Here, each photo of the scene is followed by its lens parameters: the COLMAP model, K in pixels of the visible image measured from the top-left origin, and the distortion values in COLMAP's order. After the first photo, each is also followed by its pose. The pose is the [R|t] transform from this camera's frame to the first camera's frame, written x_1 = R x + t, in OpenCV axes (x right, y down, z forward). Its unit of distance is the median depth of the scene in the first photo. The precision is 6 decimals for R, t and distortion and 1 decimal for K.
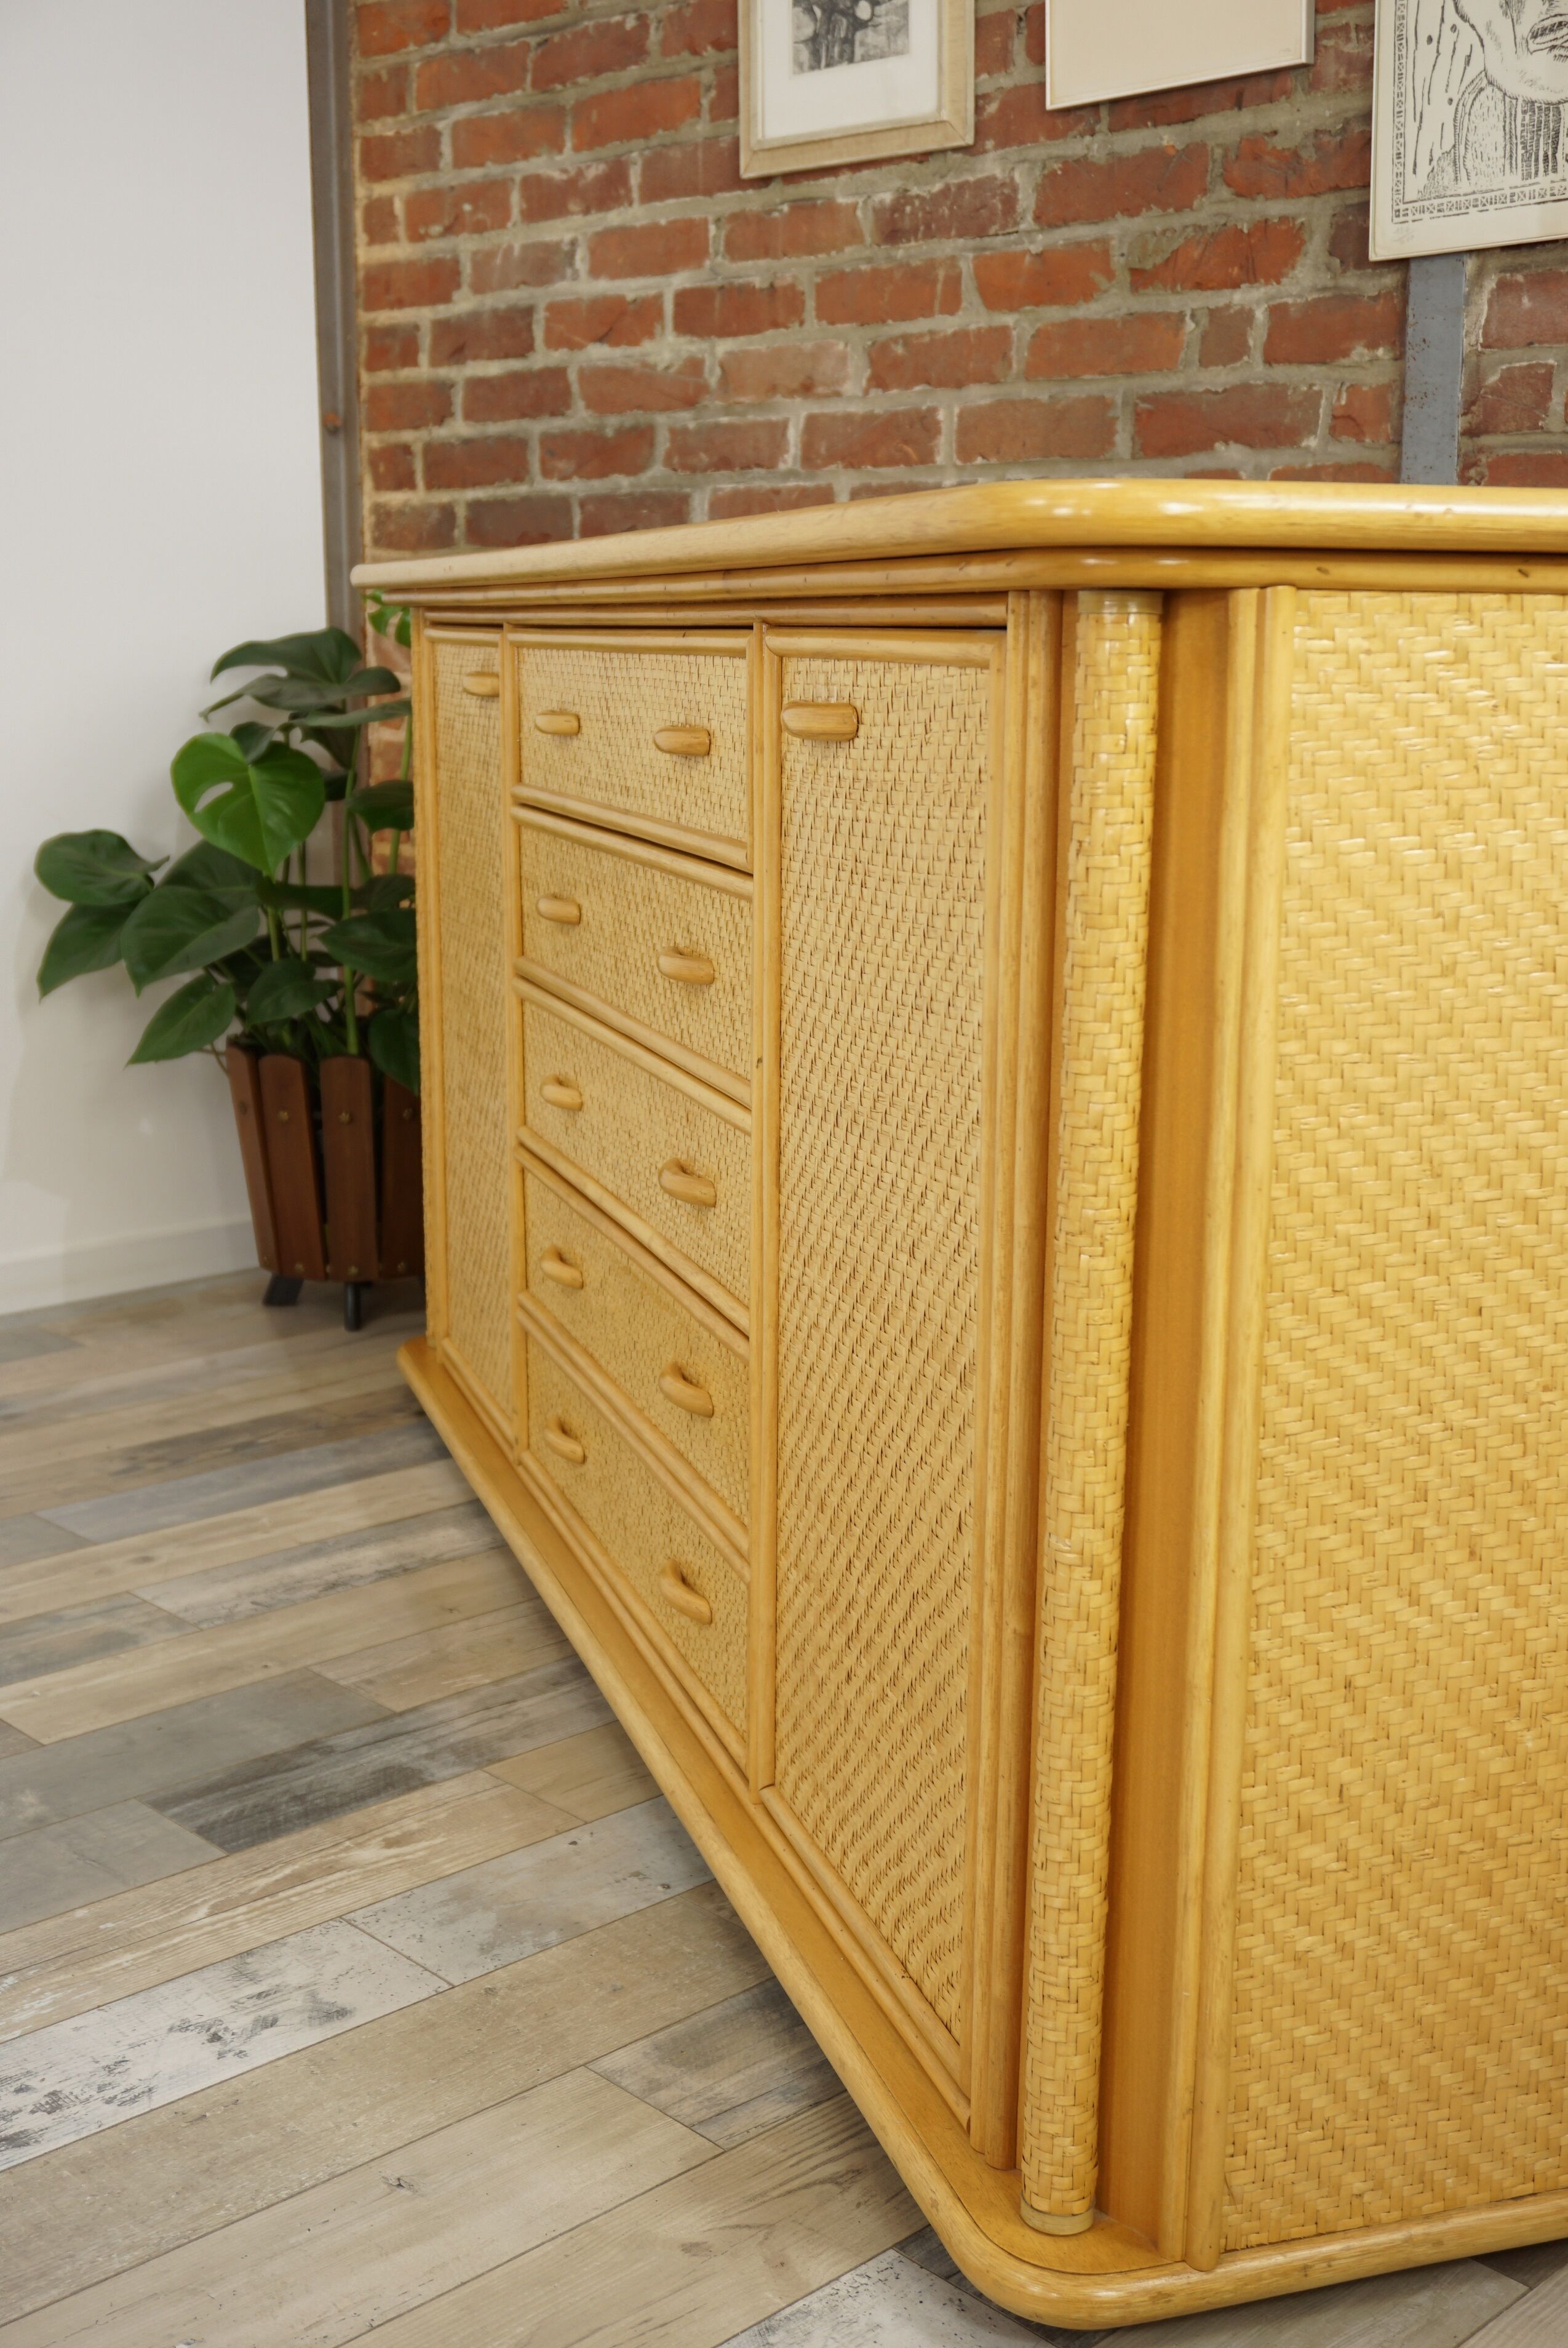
lens RADIAL K [[2708.3, 0, 773.3], [0, 2708.3, 1166.9], [0, 0, 1]] dist [0.008373, 0.000000]
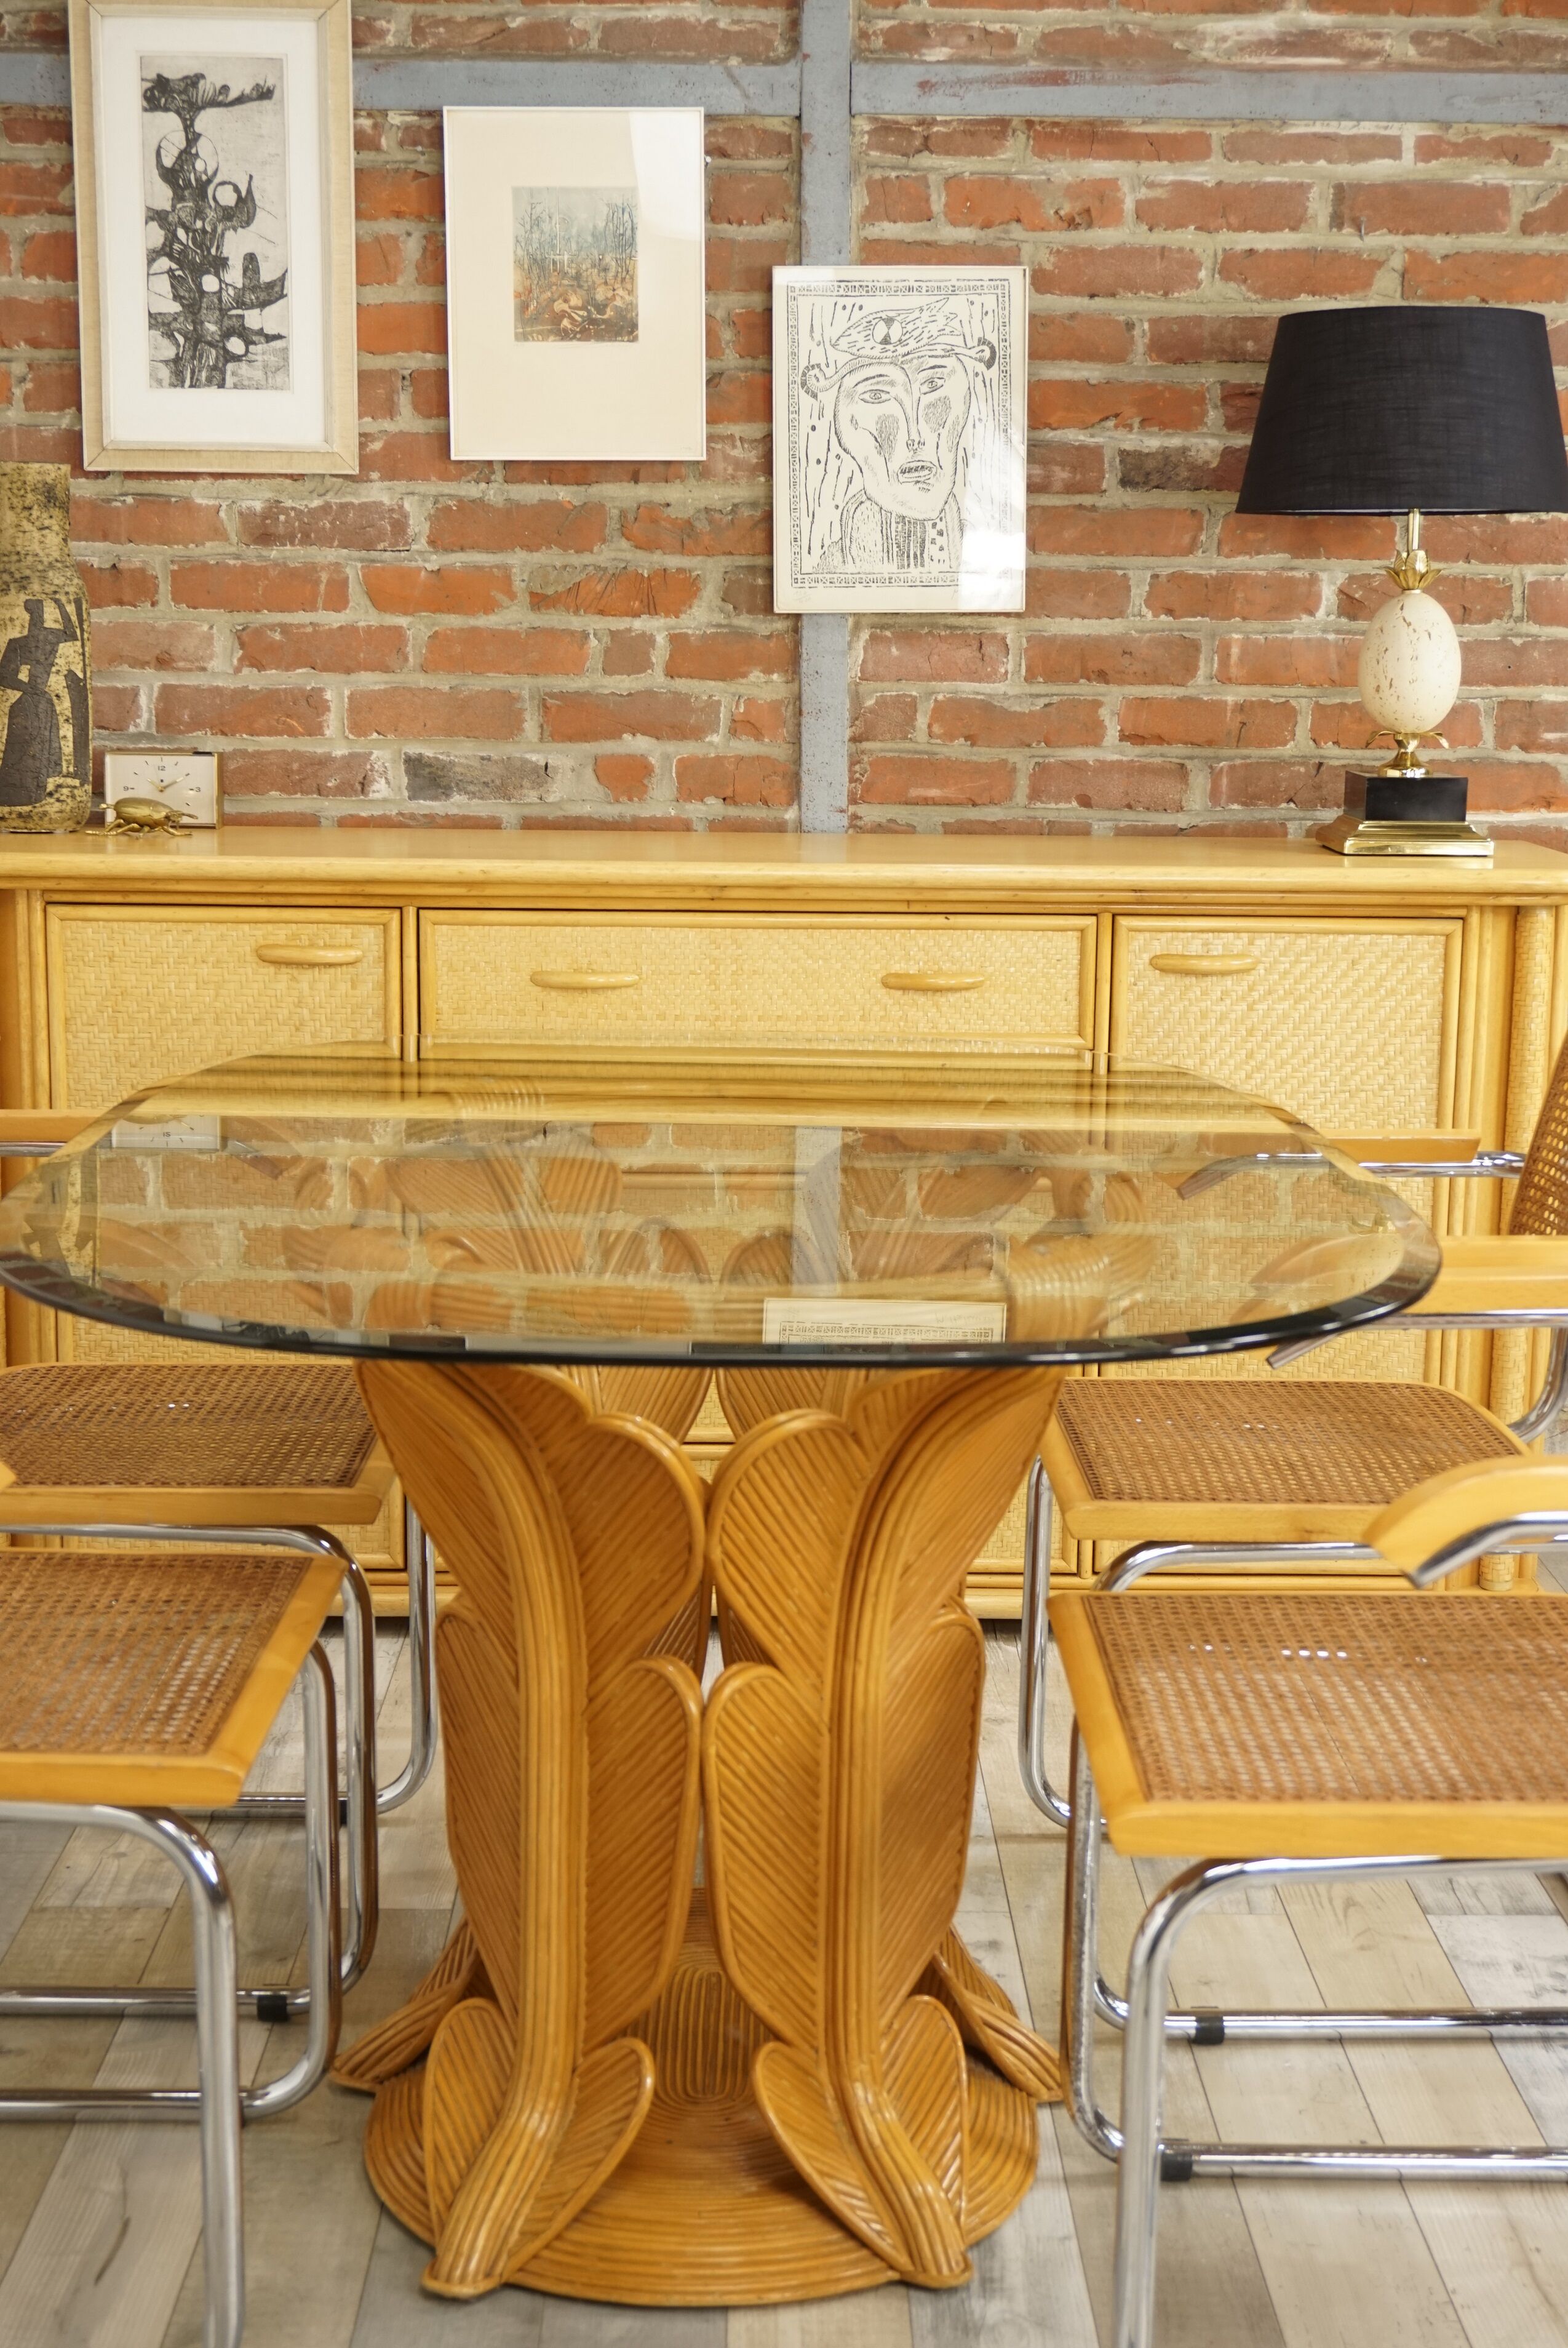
lens RADIAL K [[3305.3, 0, 827.5], [0, 3305.3, 1147.8], [0, 0, 1]] dist [-0.011917, 0.000000]
pose [[0.671815, -0.115850, 0.731603, -0.865134], [0.137438, 0.990039, 0.030567, -0.102745], [-0.727856, 0.080015, 0.681045, -0.098878]]
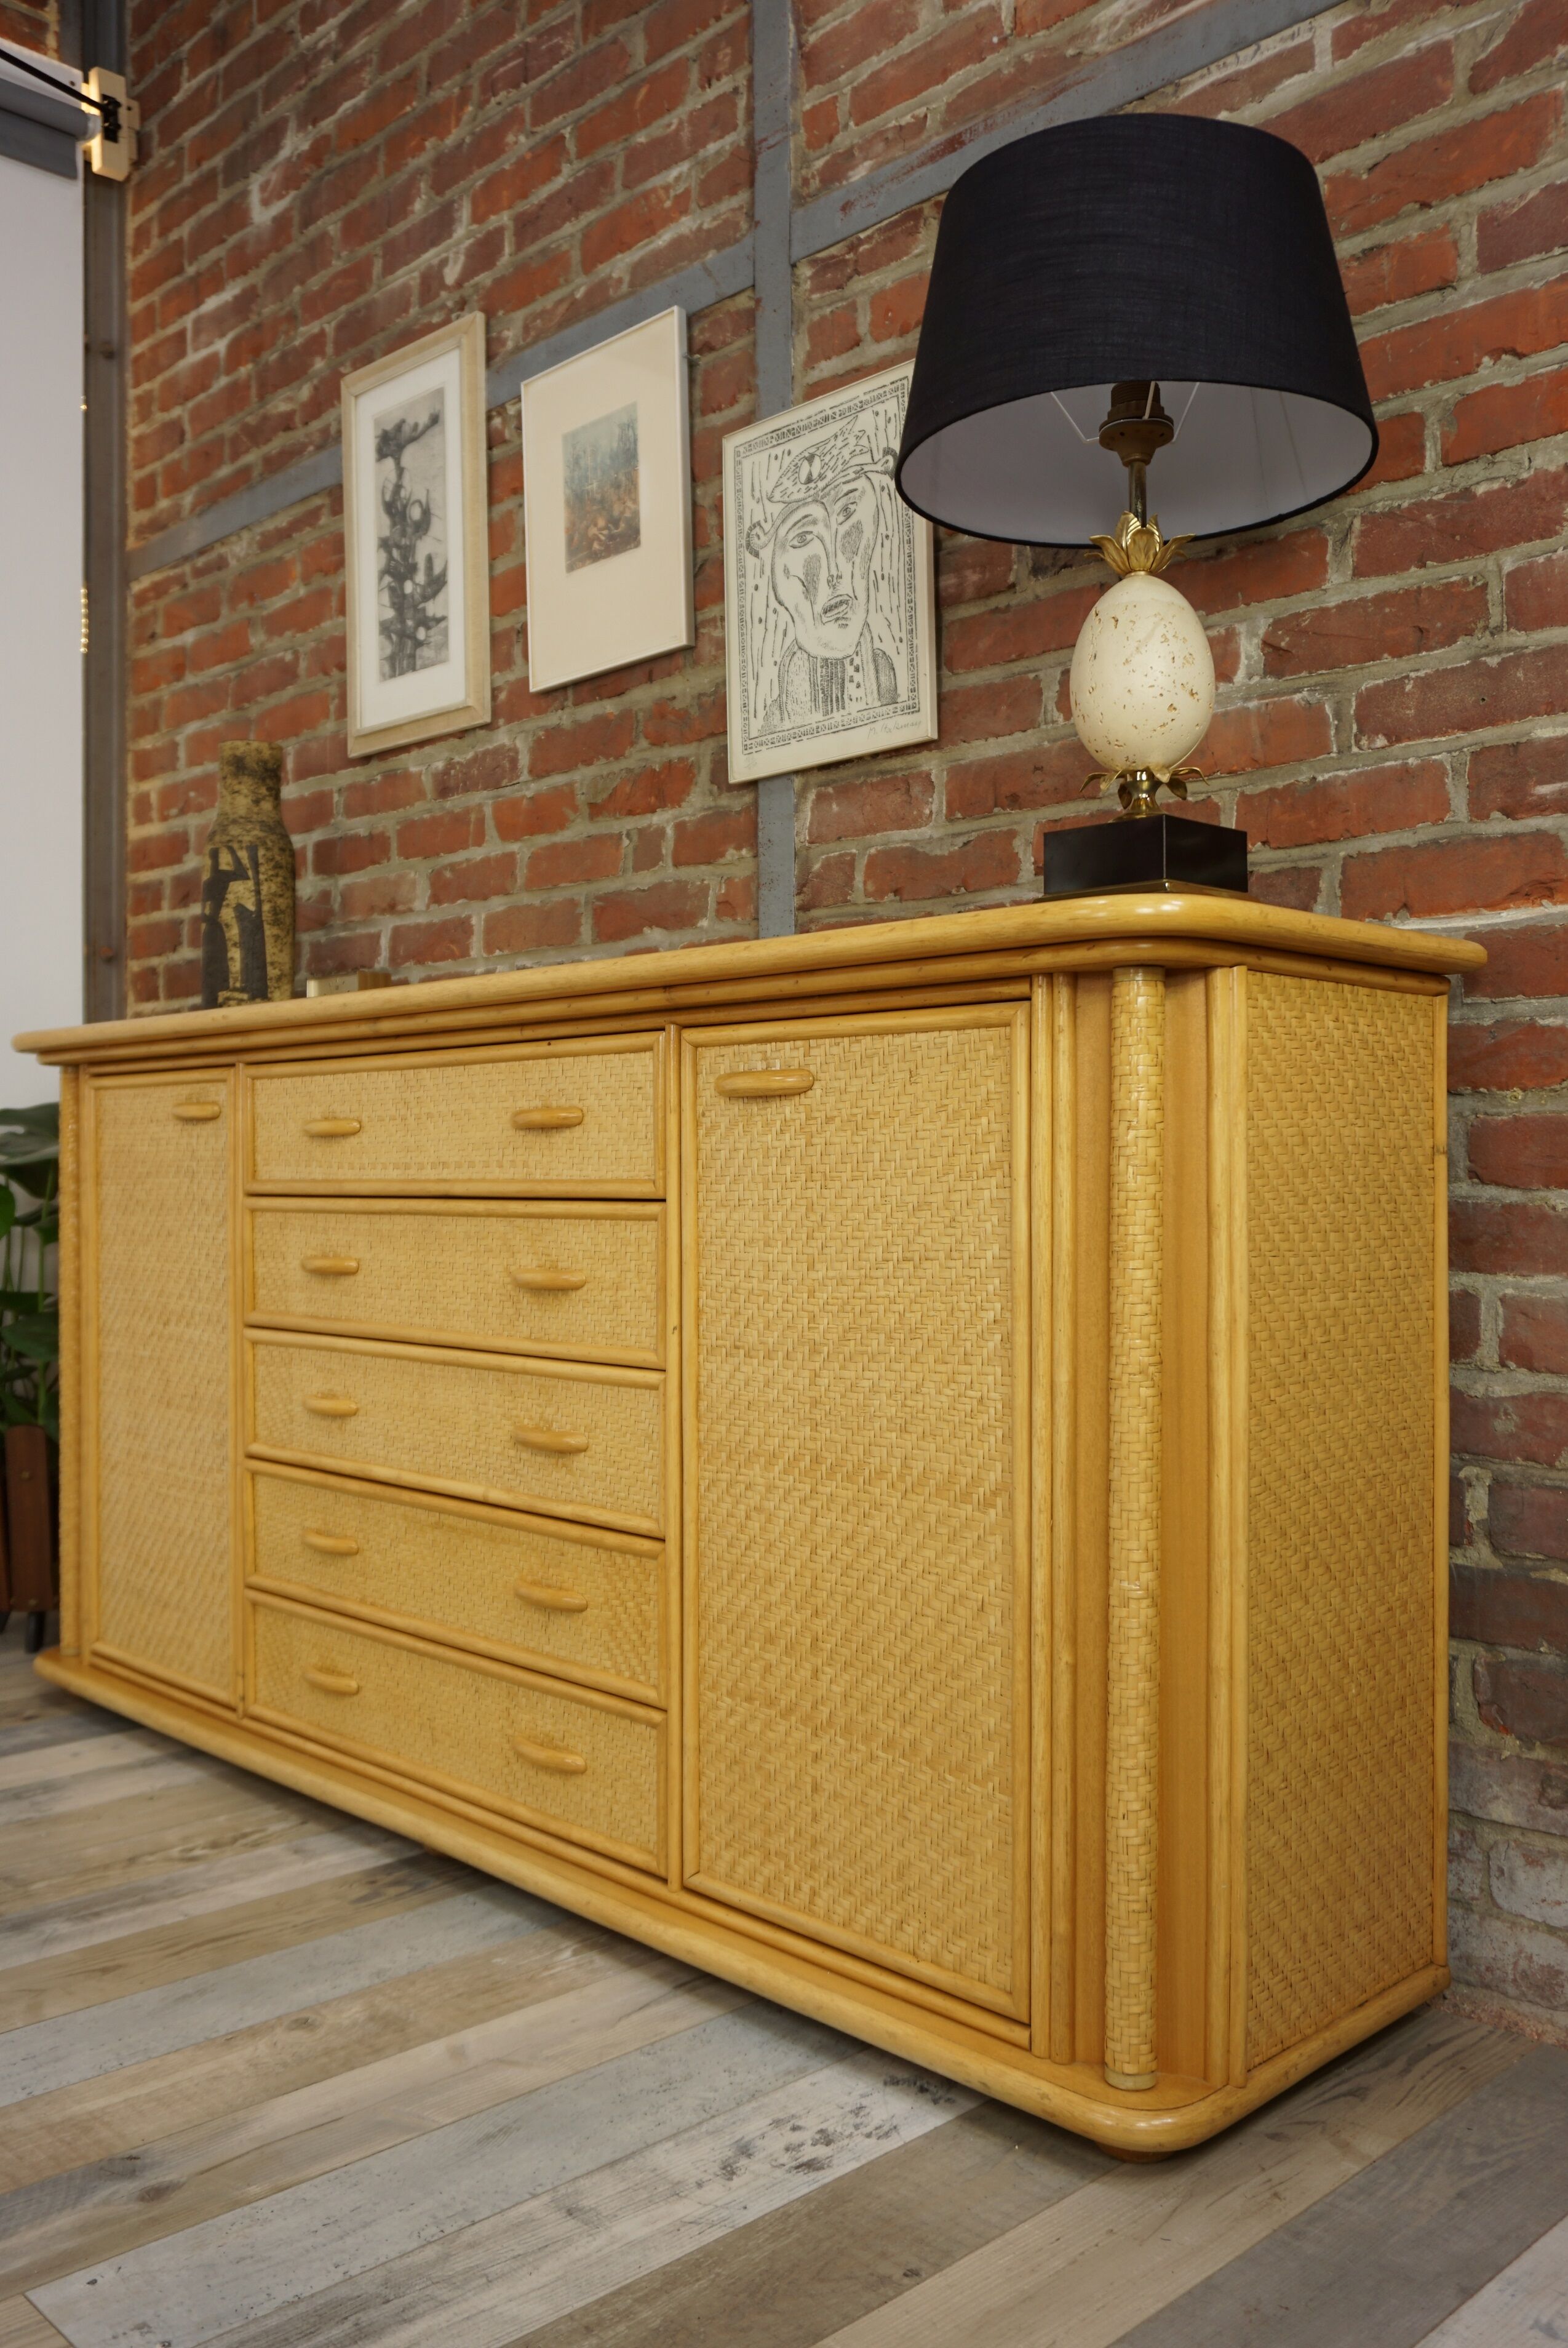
lens RADIAL K [[1947.1, 0, 781.8], [0, 1947.1, 1172.0], [0, 0, 1]] dist [-0.036006, 0.042973]
pose [[0.999982, -0.002724, 0.005426, 0.208704], [0.003762, 0.979438, -0.201710, 0.029710], [-0.004765, 0.201727, 0.979430, 0.113424]]
